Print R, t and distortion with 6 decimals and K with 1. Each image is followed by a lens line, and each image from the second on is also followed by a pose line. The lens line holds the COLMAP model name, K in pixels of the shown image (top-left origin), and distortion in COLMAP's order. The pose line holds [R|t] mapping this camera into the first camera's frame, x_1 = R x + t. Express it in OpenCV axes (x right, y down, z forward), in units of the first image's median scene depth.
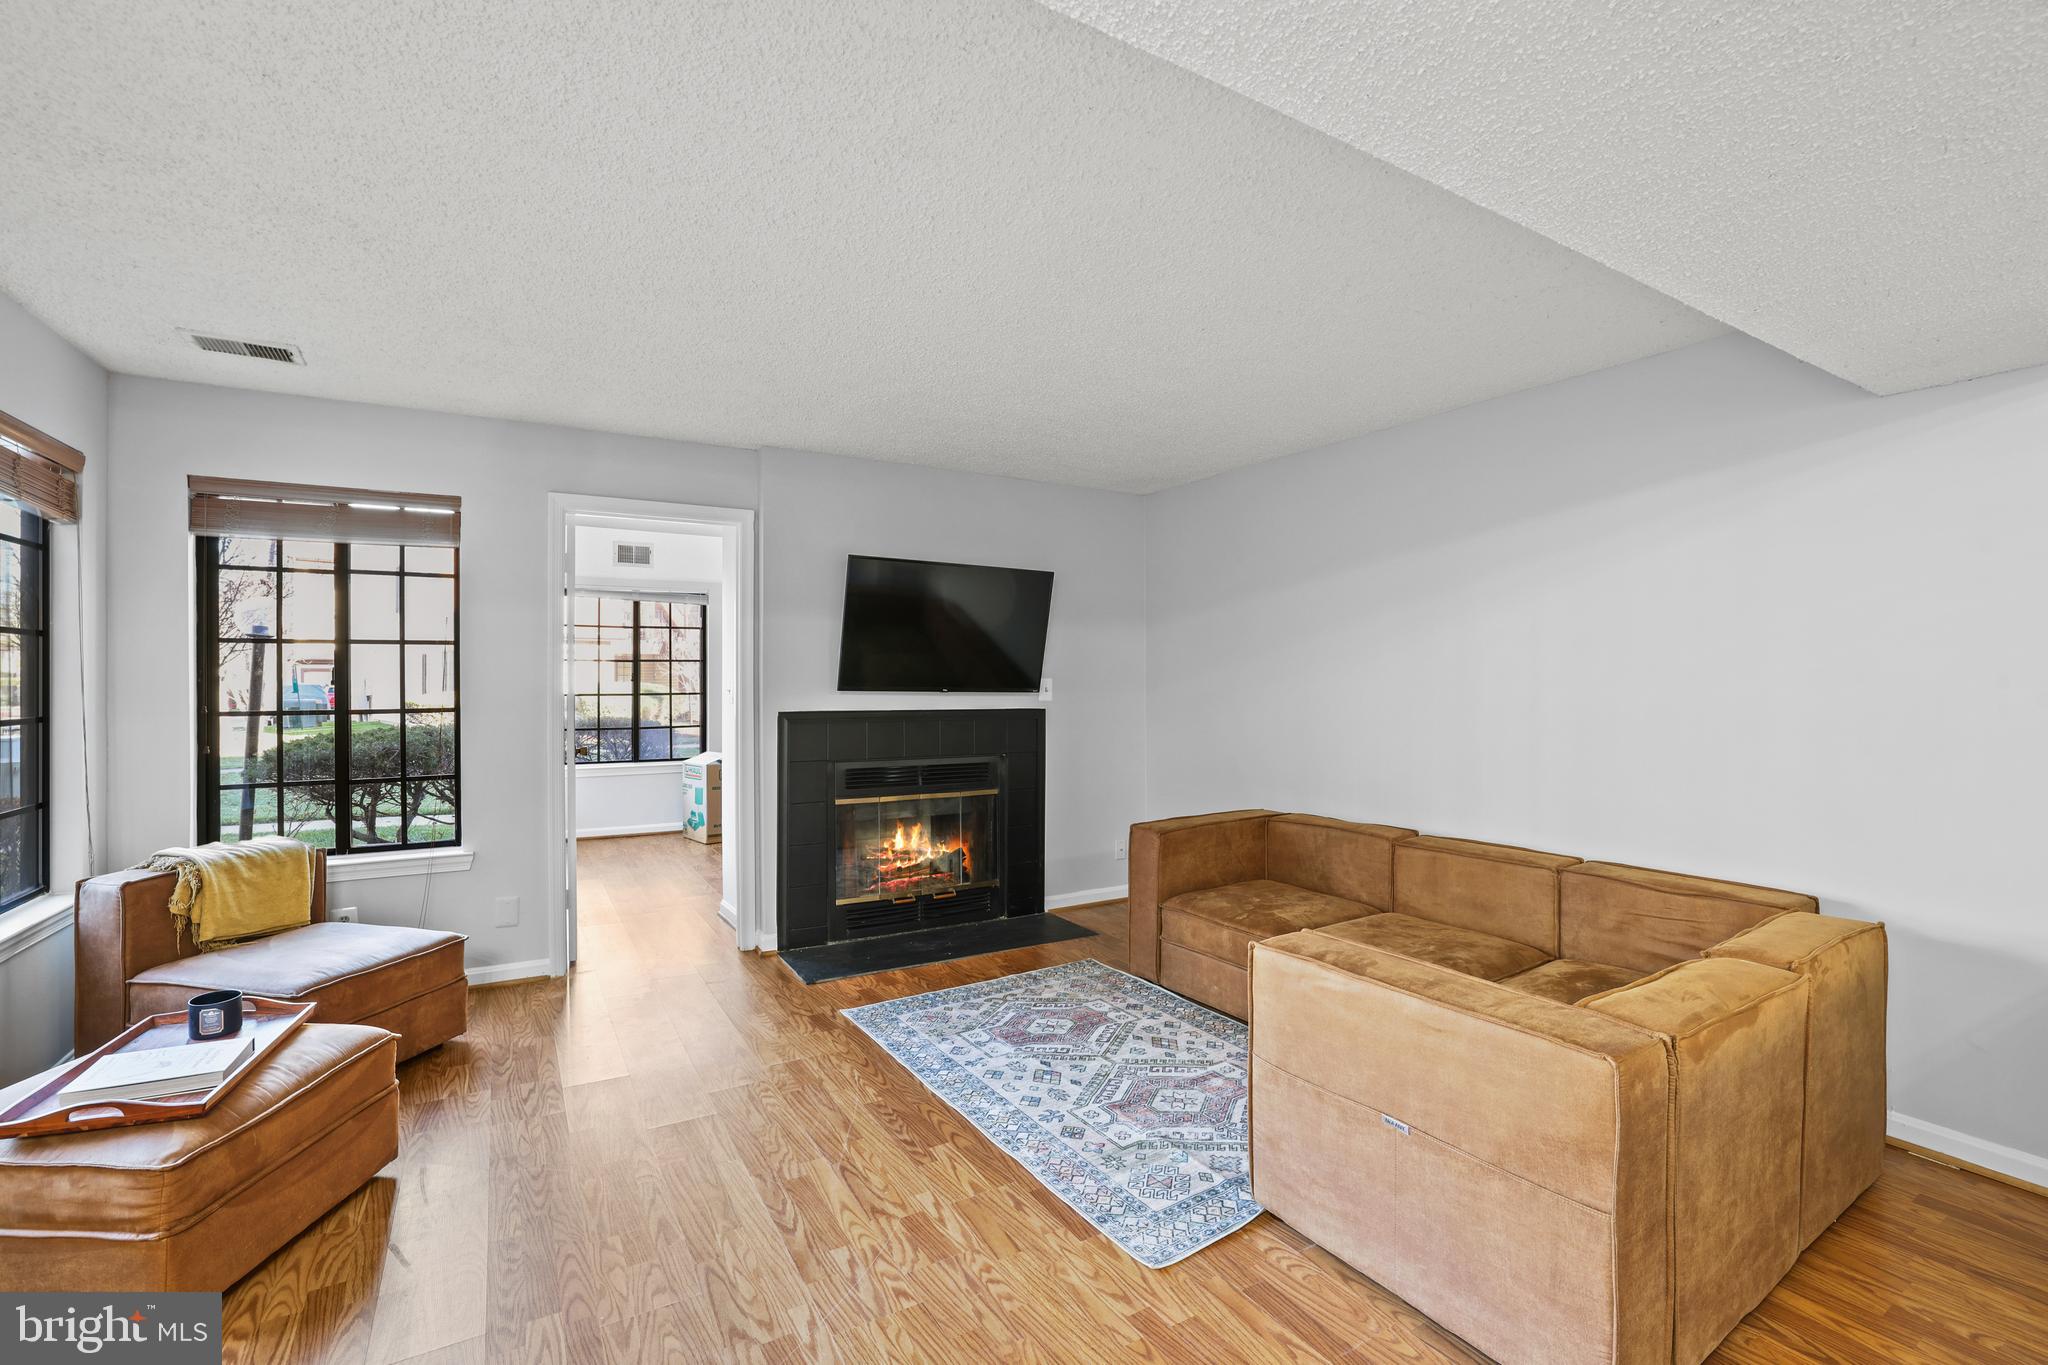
lens RADIAL K [[897.4, 0, 1025.7], [0, 897.4, 677.0], [0, 0, 1]] dist [-0.048617, 0.019153]
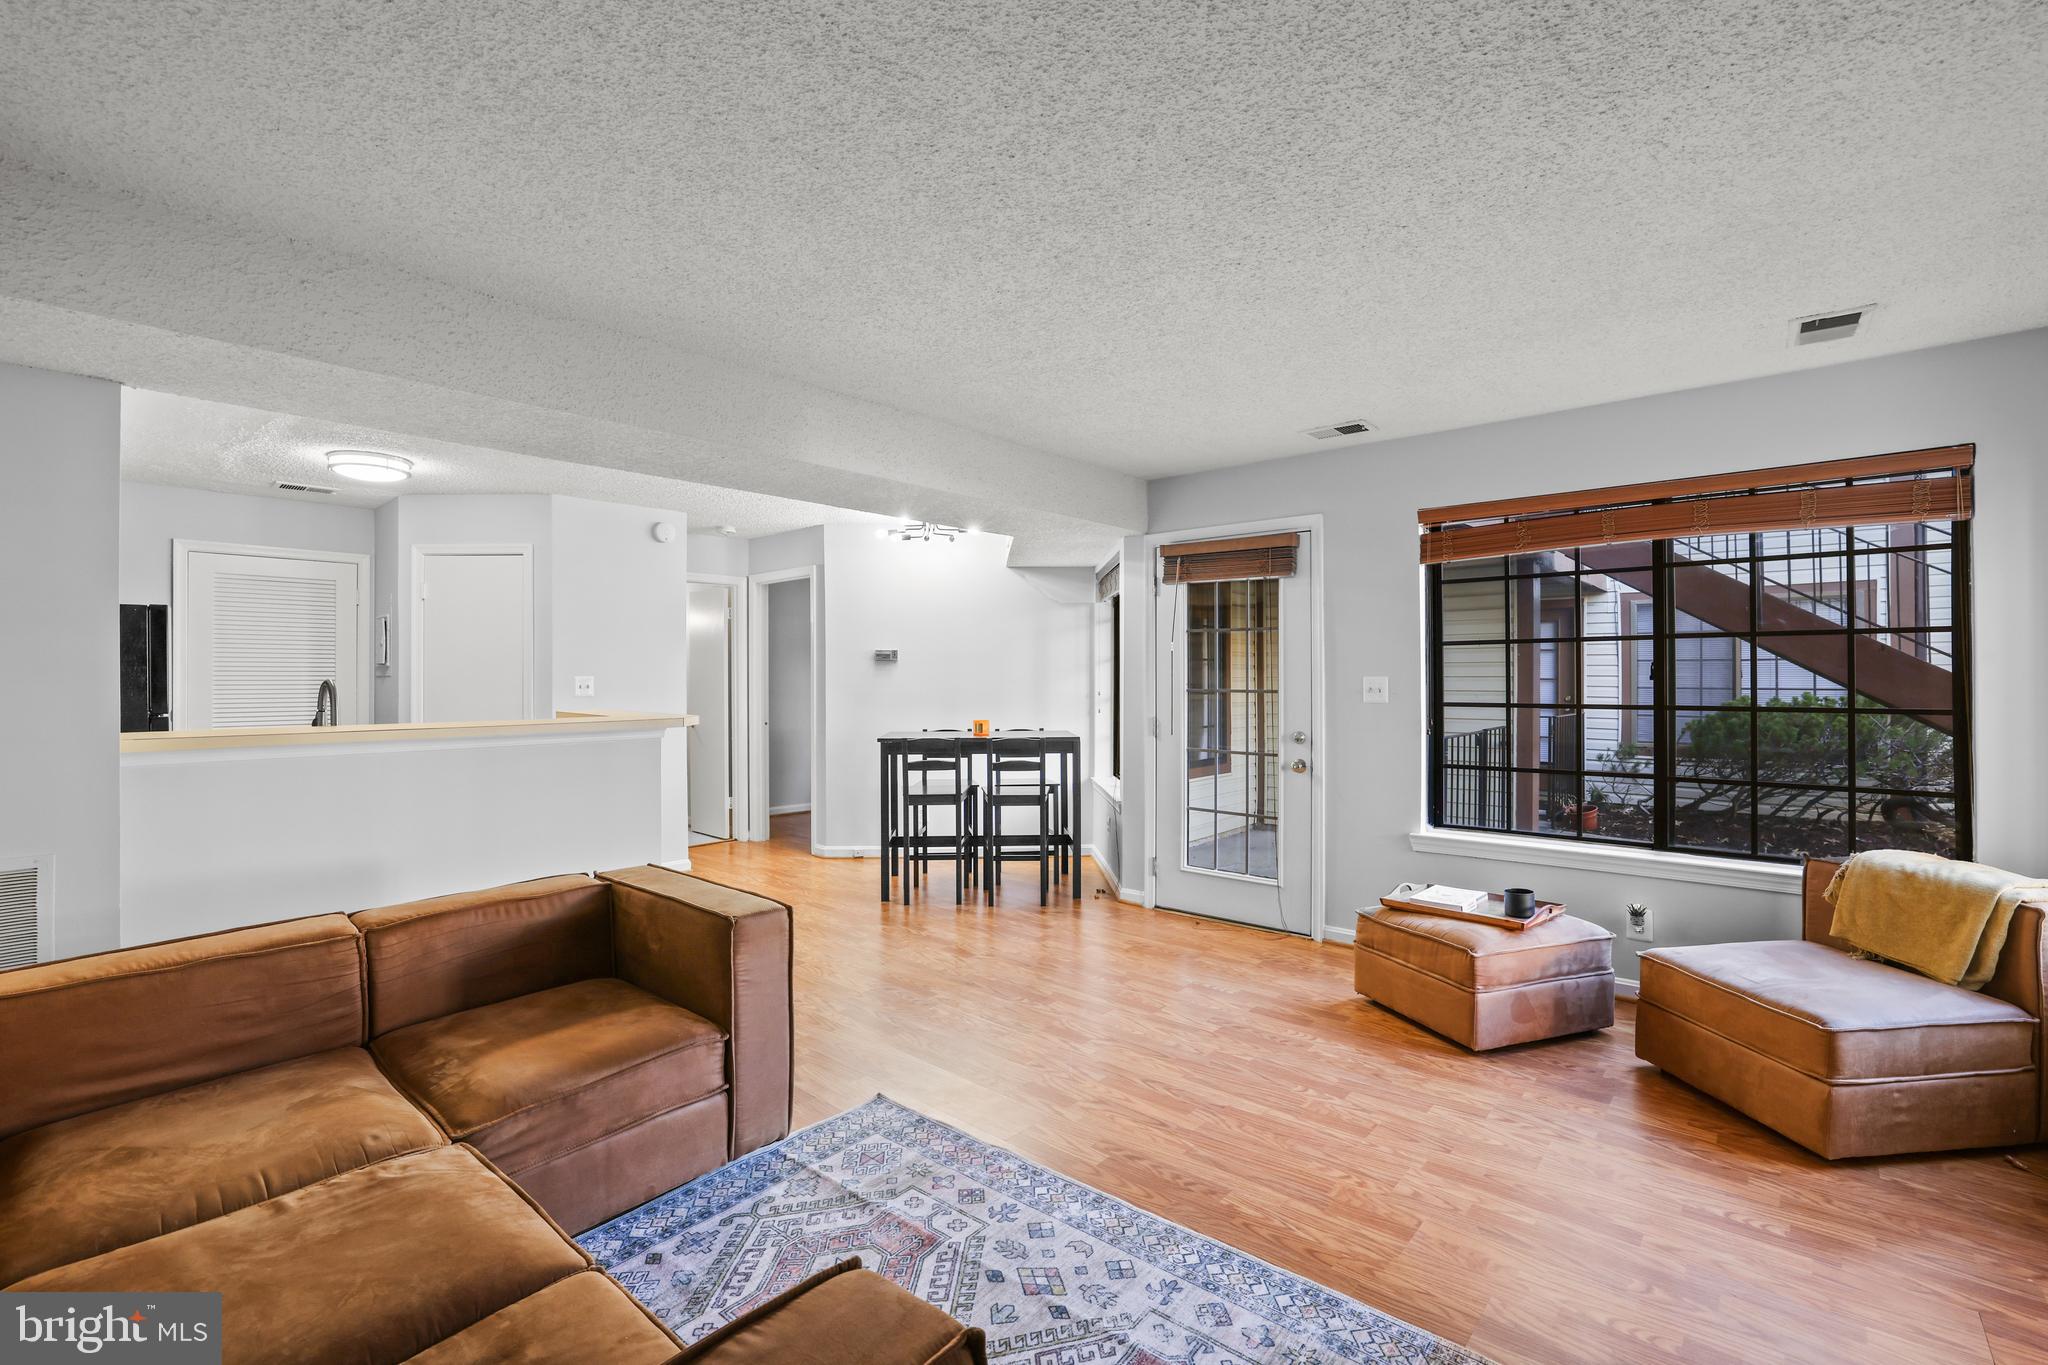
lens RADIAL K [[884.0, 0, 1027.3], [0, 884.0, 684.0], [0, 0, 1]] dist [-0.056697, 0.025945]
pose [[-0.952708, 0.004155, -0.303858, 0.214601], [0.001940, 0.999969, 0.007589, 0.004370], [0.303880, 0.006641, -0.952687, 1.519476]]
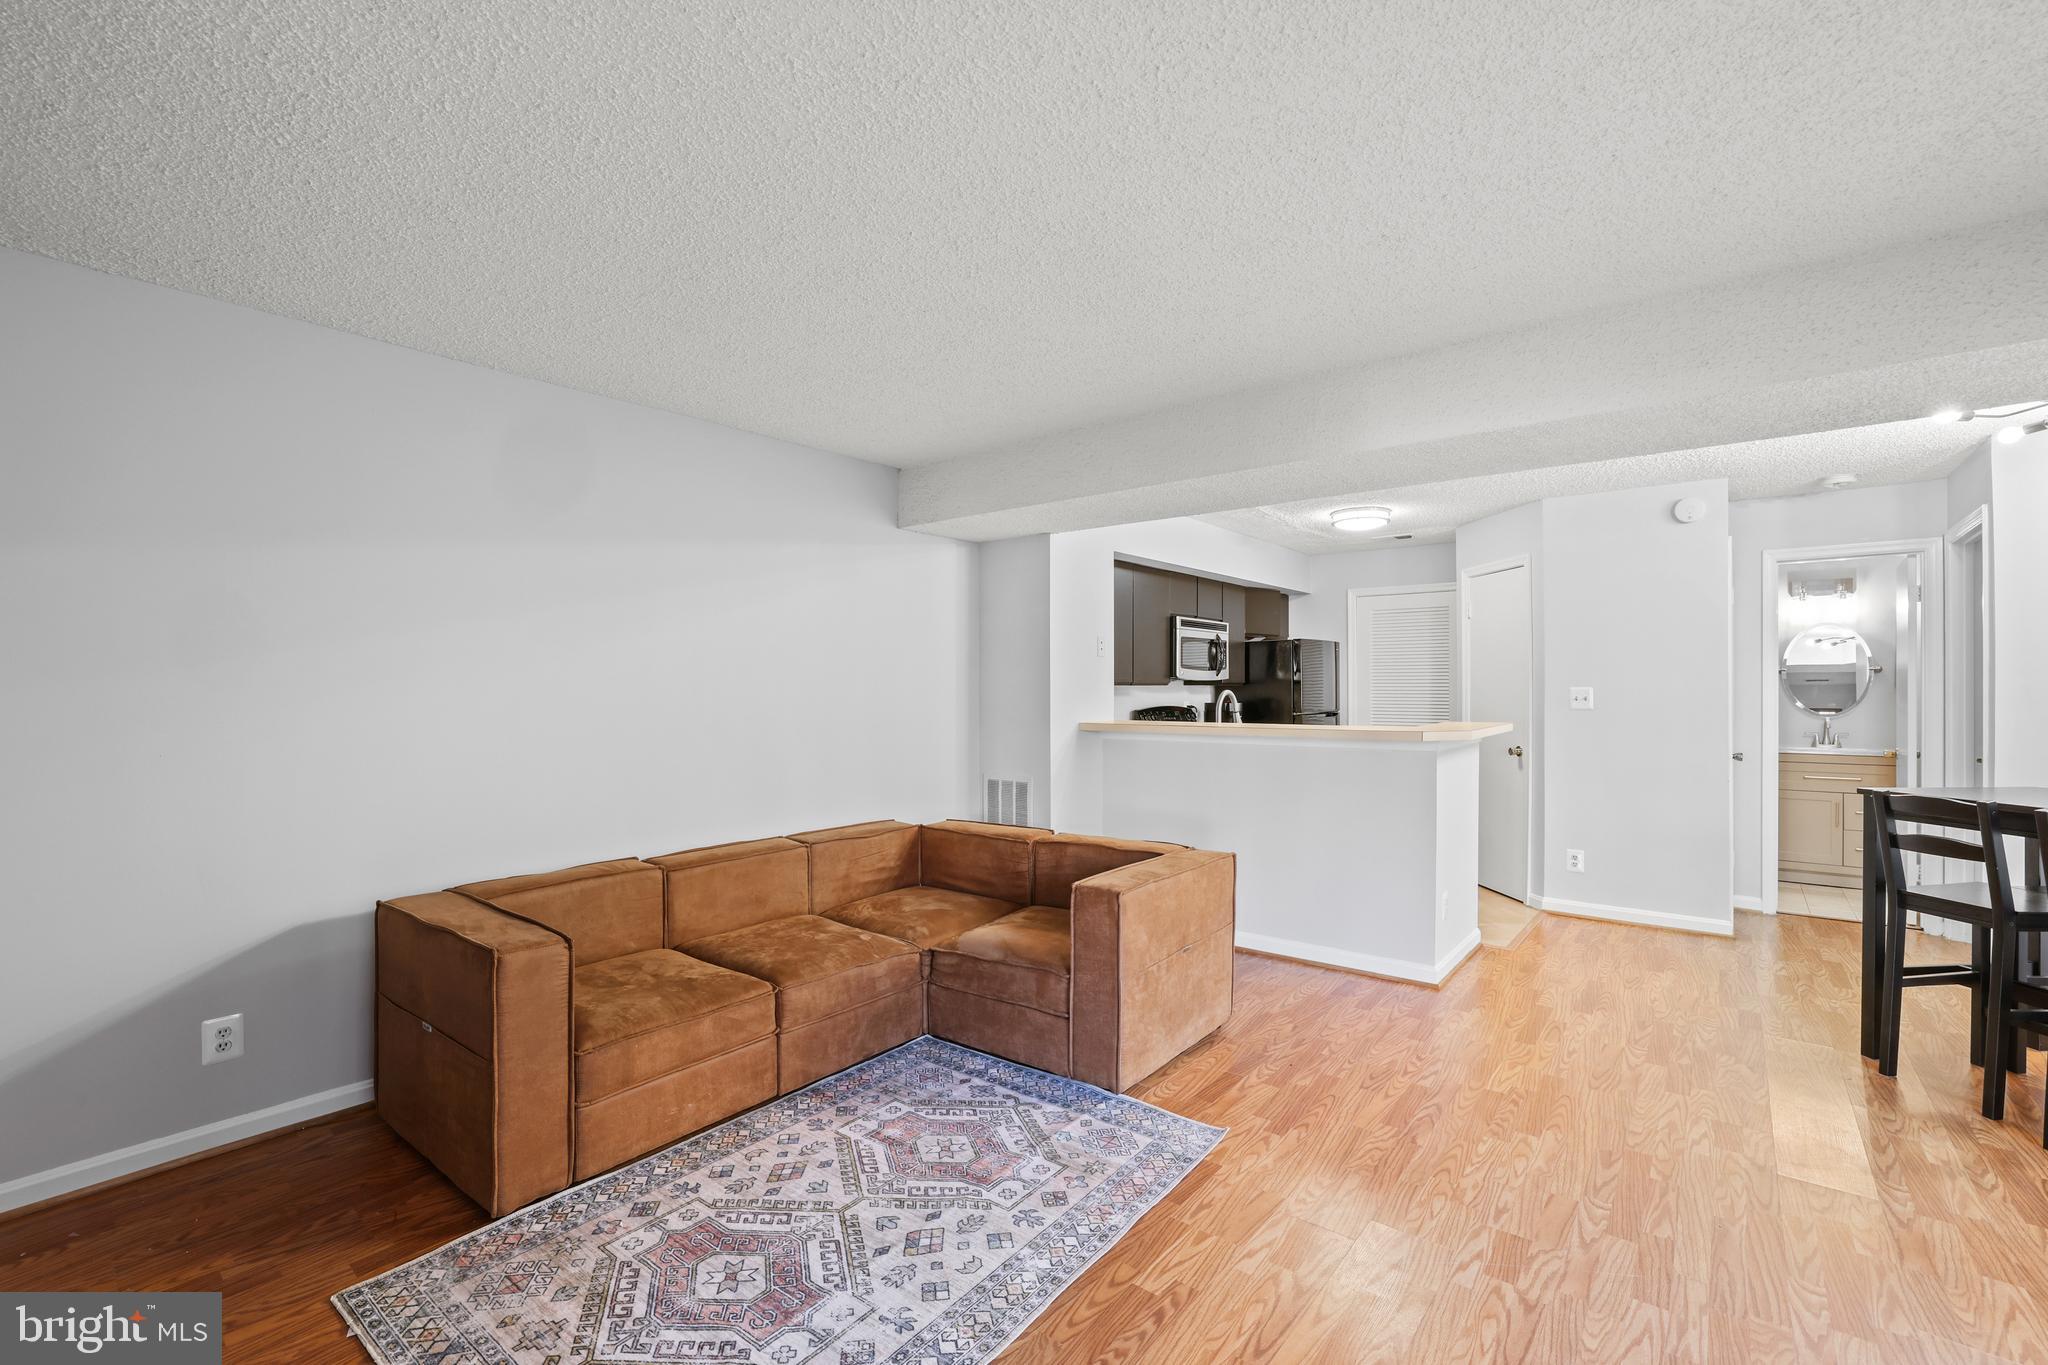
lens RADIAL K [[884.0, 0, 1027.3], [0, 884.0, 684.0], [0, 0, 1]] dist [-0.056697, 0.025945]
pose [[-0.341966, 0.004581, 0.939701, -0.630793], [0.000547, 0.999989, -0.004676, 0.001801], [-0.939712, -0.001085, -0.341965, 1.102432]]
